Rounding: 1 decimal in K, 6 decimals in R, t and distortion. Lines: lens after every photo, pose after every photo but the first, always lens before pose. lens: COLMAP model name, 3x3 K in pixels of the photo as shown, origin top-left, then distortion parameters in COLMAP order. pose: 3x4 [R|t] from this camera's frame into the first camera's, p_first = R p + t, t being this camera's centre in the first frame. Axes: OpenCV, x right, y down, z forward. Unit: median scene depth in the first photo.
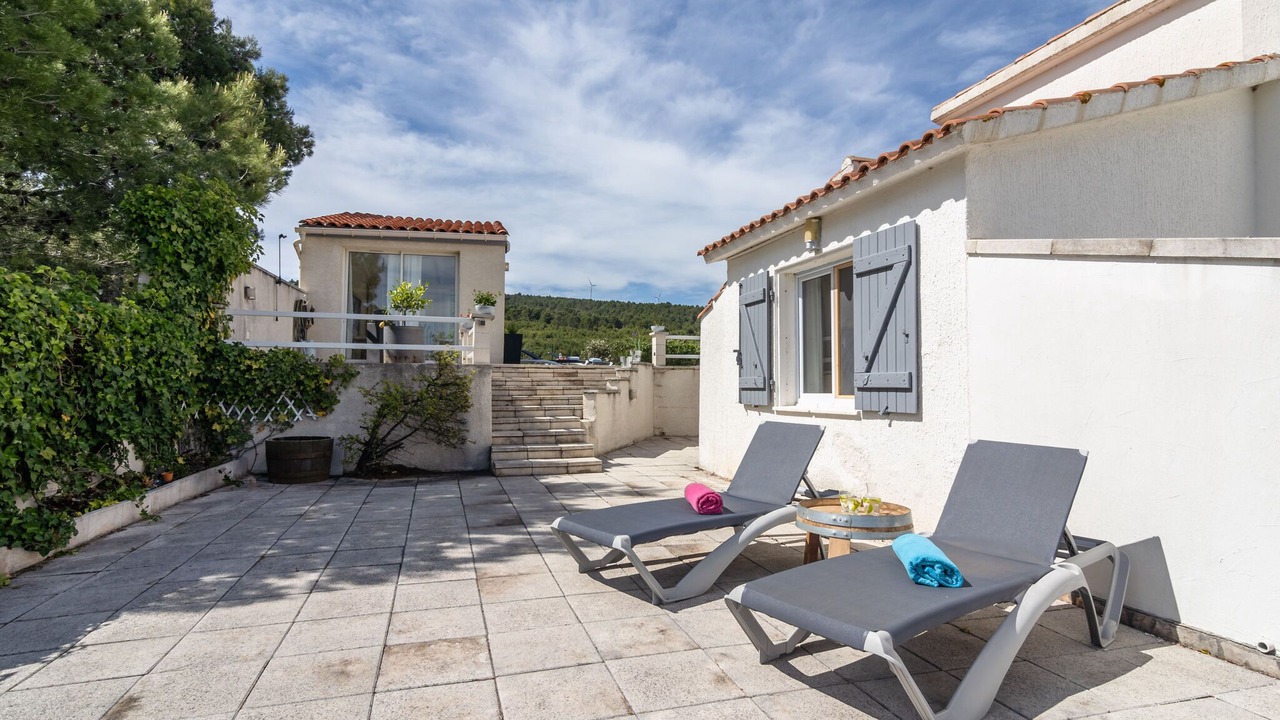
lens RADIAL K [[642.0, 0, 646.2], [0, 642.0, 352.8], [0, 0, 1]] dist [-0.004308, -0.001003]
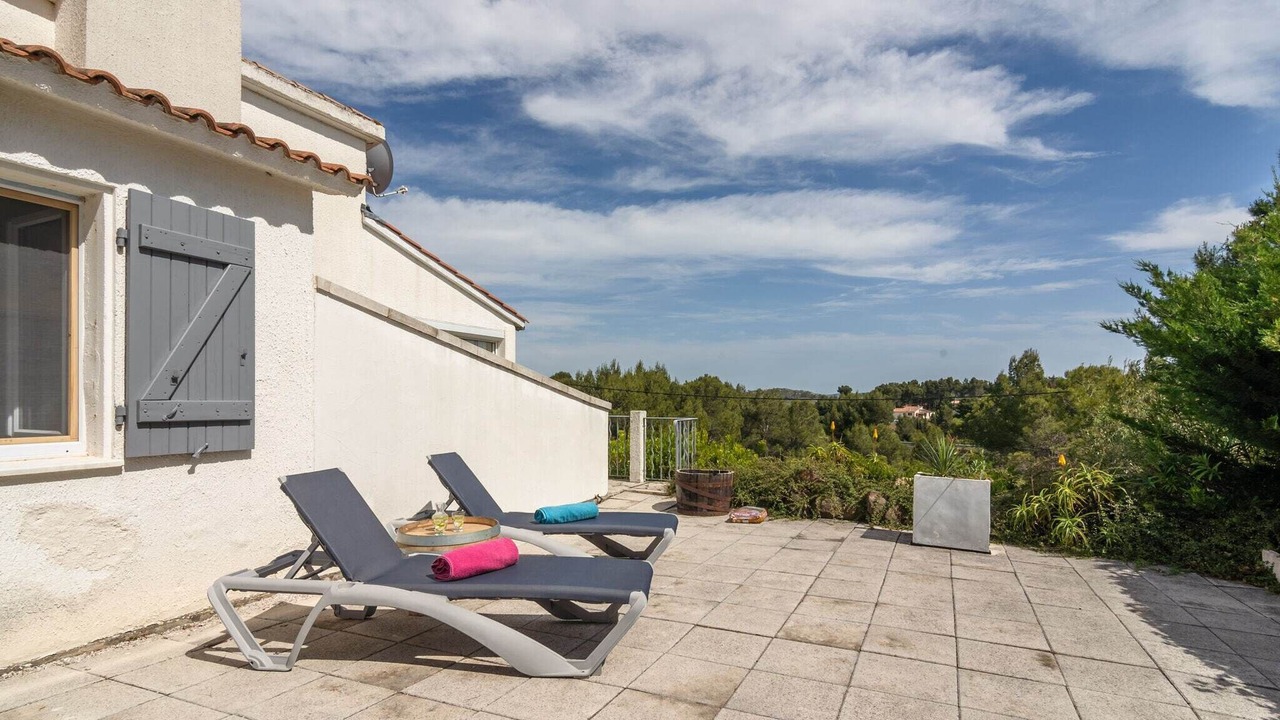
lens RADIAL K [[642.0, 0, 645.3], [0, 642.0, 370.6], [0, 0, 1]] dist [-0.004308, -0.001003]
pose [[-0.735800, 0.026499, 0.676681, -0.763802], [-0.039580, 0.995843, -0.082036, 0.054532], [-0.676042, -0.087145, -0.731692, 1.787120]]
